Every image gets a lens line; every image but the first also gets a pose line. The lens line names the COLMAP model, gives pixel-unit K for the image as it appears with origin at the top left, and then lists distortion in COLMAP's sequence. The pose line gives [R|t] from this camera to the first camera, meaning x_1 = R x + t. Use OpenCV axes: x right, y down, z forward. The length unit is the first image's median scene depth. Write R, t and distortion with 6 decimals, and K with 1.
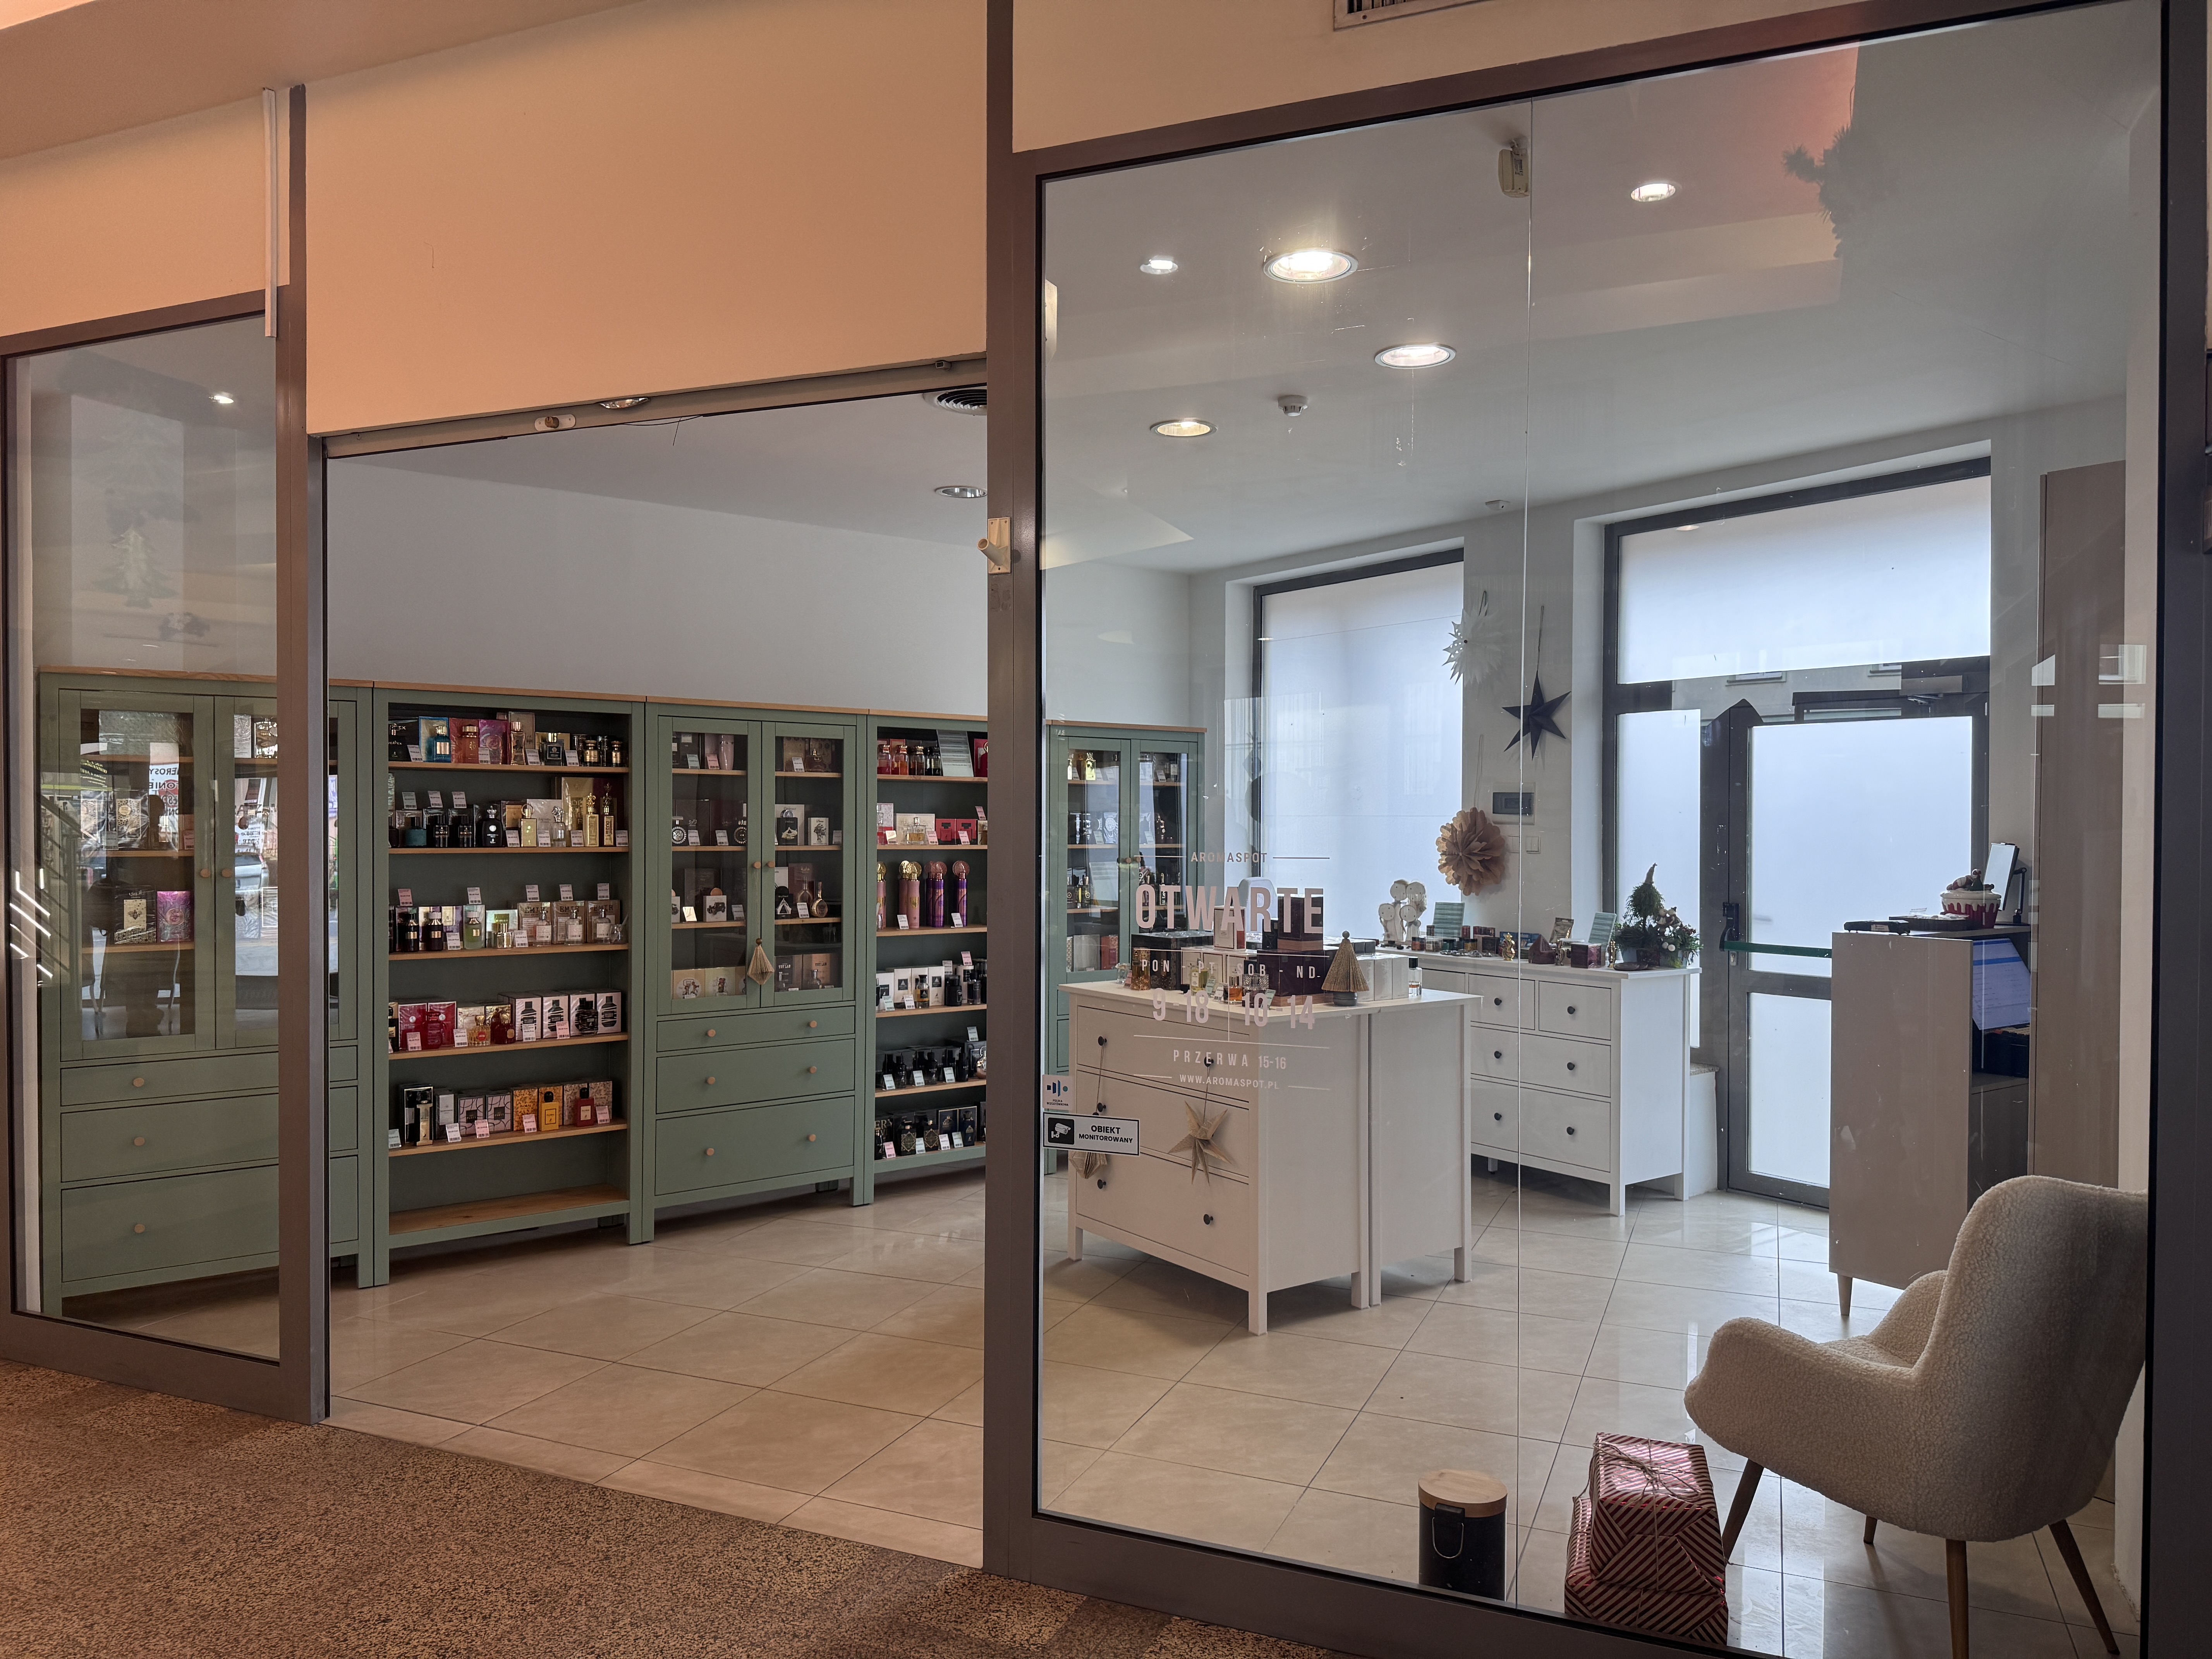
lens RADIAL K [[1542.0, 0, 1106.0], [0, 1542.0, 829.5], [0, 0, 1]] dist [0.033883, 0.000603]
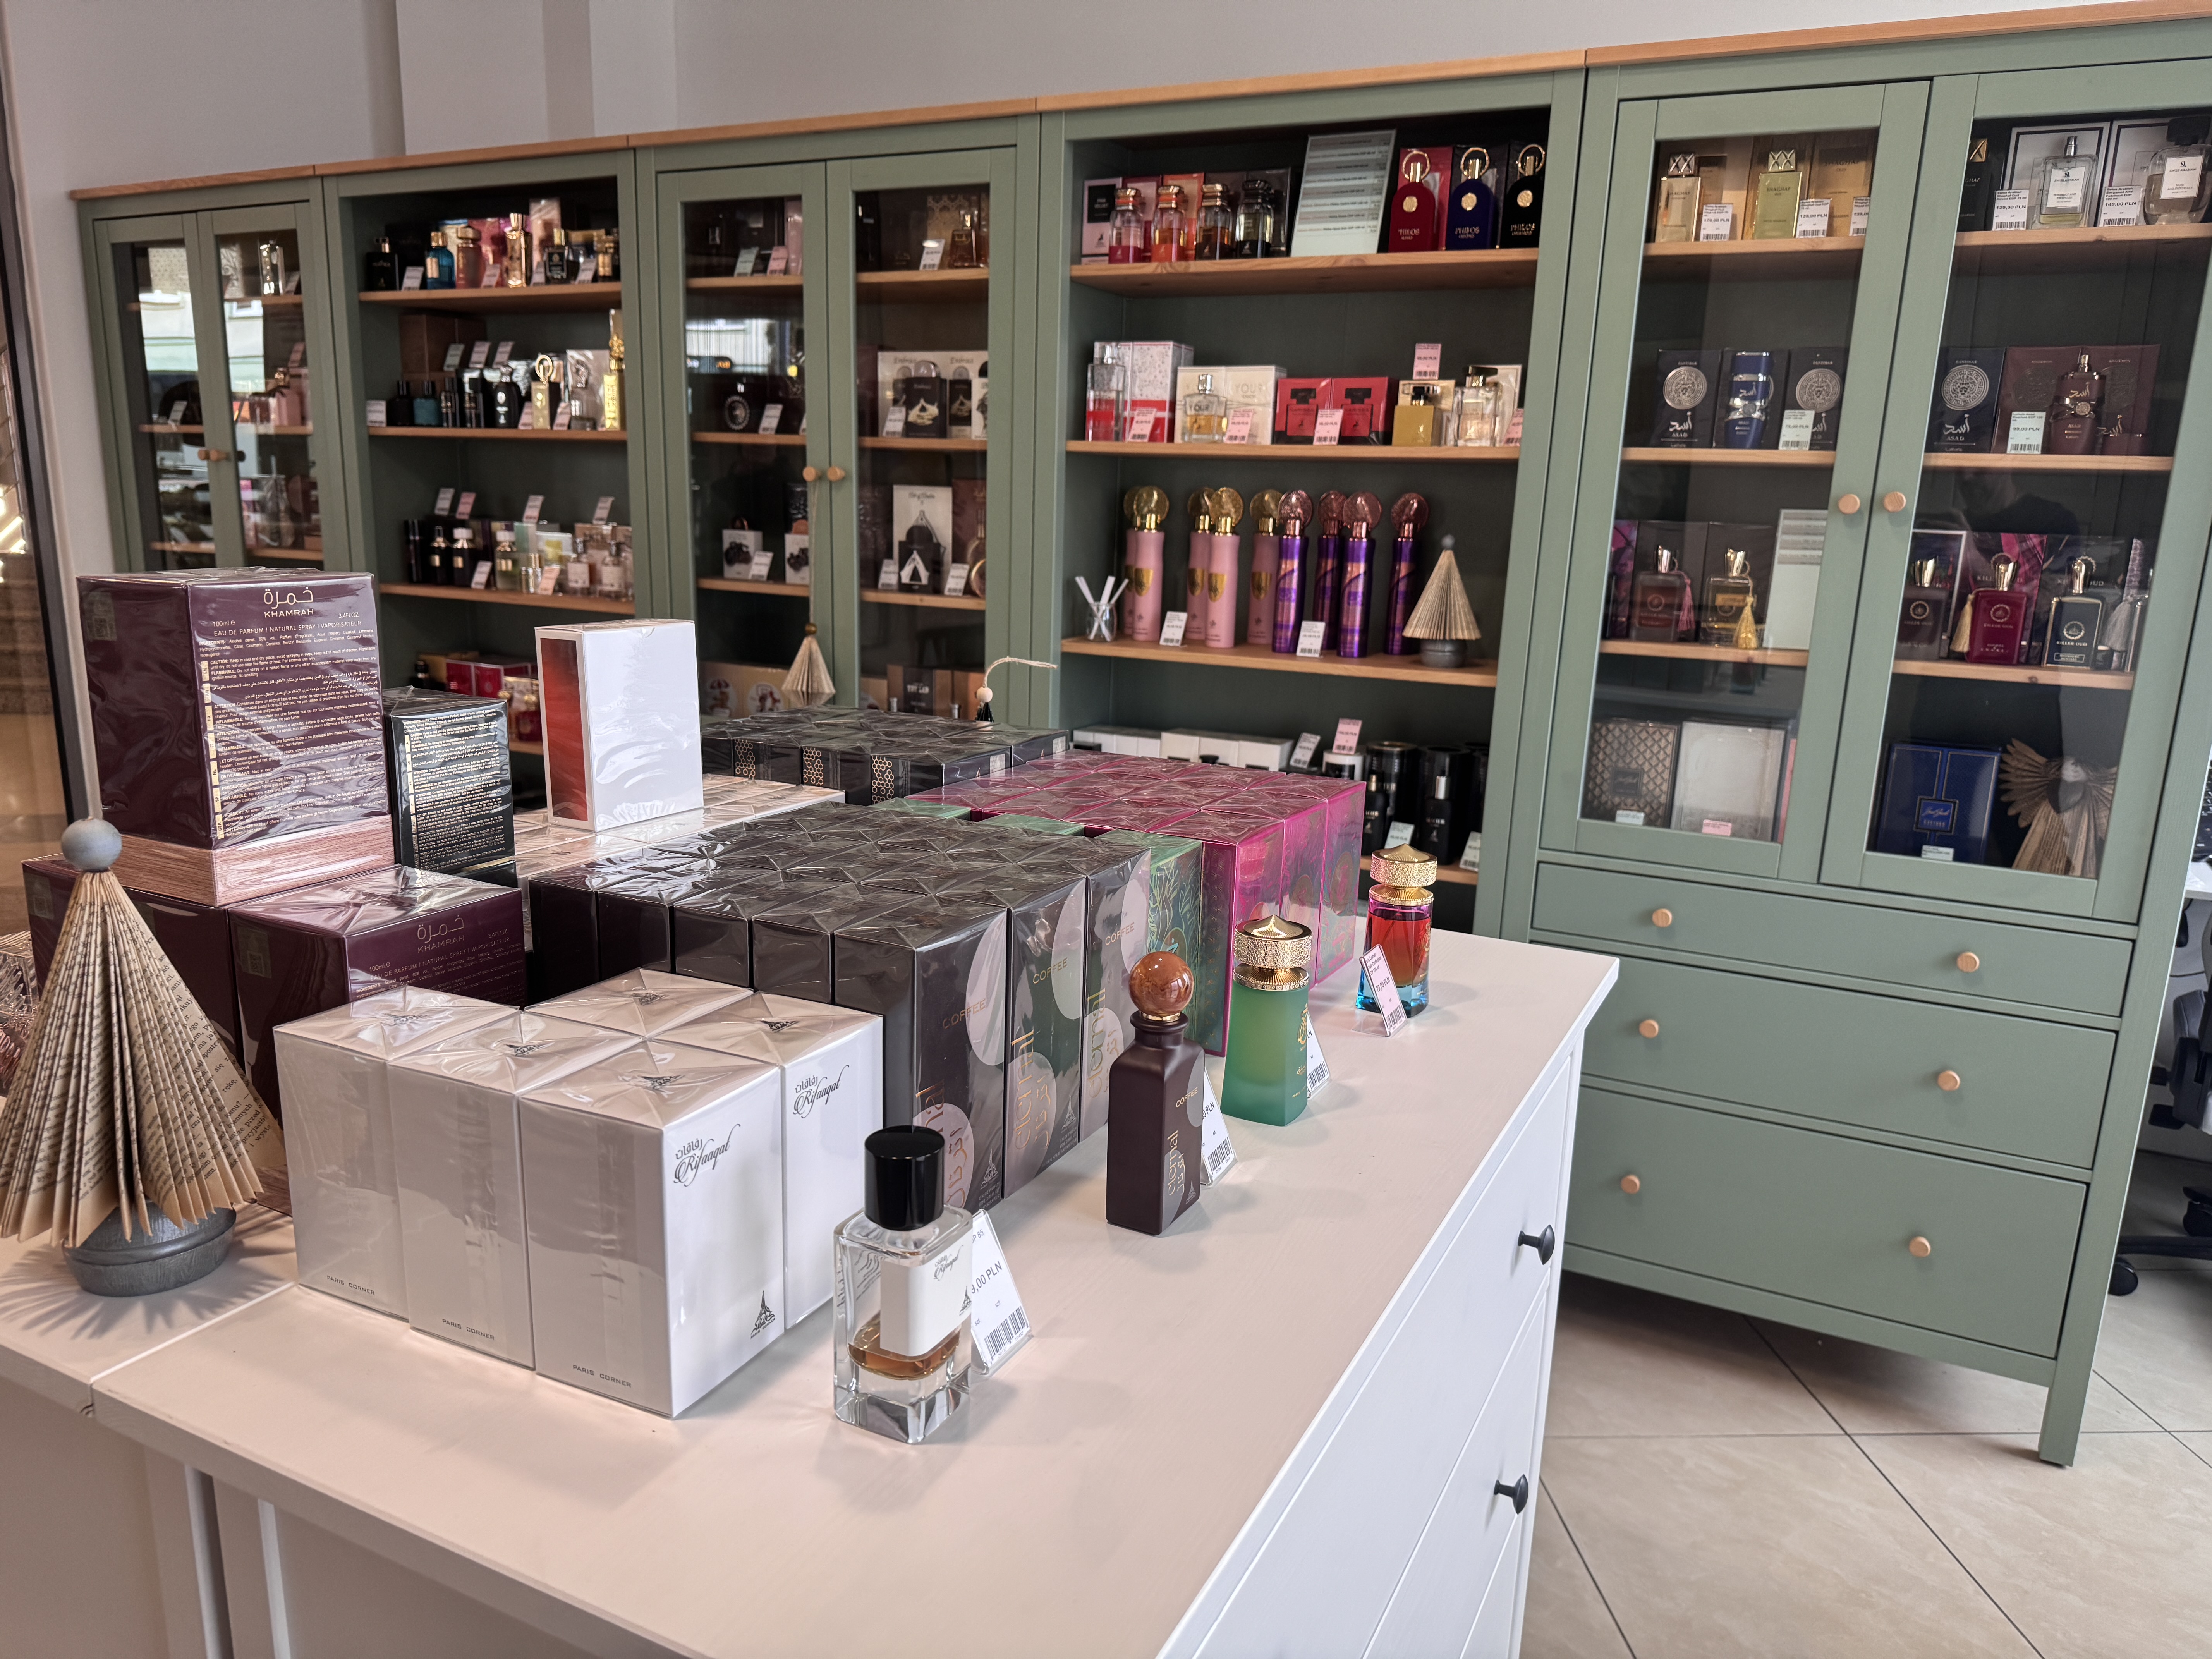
lens RADIAL K [[1544.7, 0, 1106.0], [0, 1544.7, 829.5], [0, 0, 1]] dist [-0.007180, -0.002963]
pose [[0.436526, 0.210544, -0.874709, 0.313020], [-0.034047, 0.975402, 0.217789, 0.027421], [0.899047, -0.065290, 0.432957, 1.019057]]
